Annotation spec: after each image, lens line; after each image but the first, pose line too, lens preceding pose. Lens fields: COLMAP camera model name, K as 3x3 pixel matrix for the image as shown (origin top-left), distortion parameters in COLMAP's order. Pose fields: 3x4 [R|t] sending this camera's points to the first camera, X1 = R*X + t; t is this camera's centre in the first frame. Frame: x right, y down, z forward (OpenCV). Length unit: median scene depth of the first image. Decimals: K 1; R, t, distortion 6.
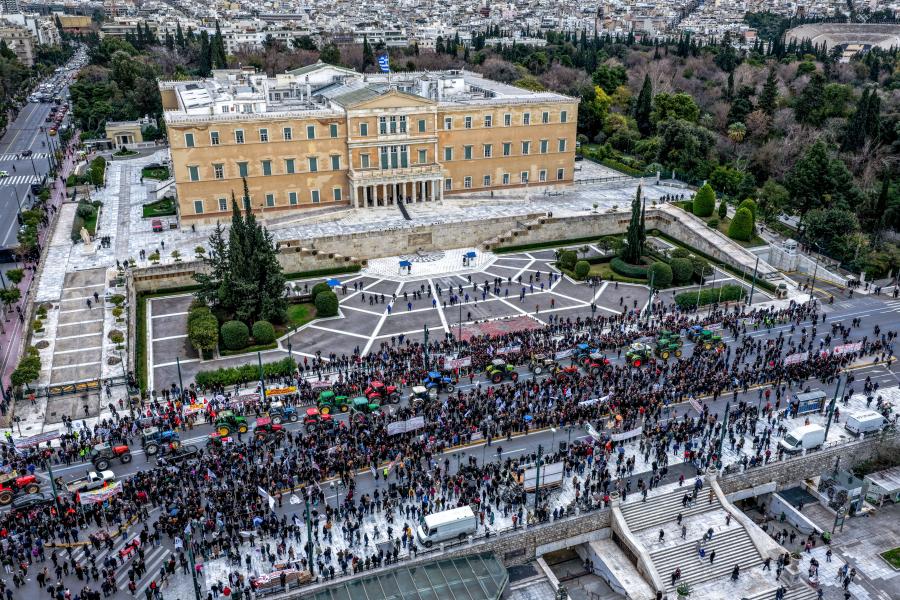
lens RADIAL K [[699.3, 0, 447.1], [0, 699.3, 299.7], [0, 0, 1]] dist [0.030940, -0.016340]
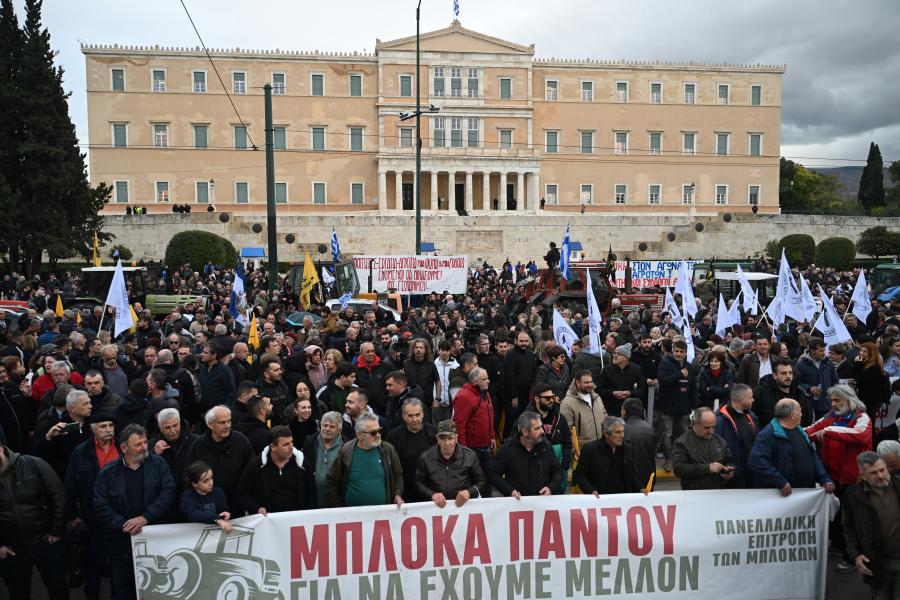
lens RADIAL K [[699.3, 0, 447.5], [0, 699.3, 302.4], [0, 0, 1]] dist [0.030940, -0.016340]
pose [[0.973666, 0.012468, -0.227637, 0.055636], [-0.078925, 0.955193, -0.285266, 0.104577], [0.213880, 0.295720, 0.931024, 0.495075]]
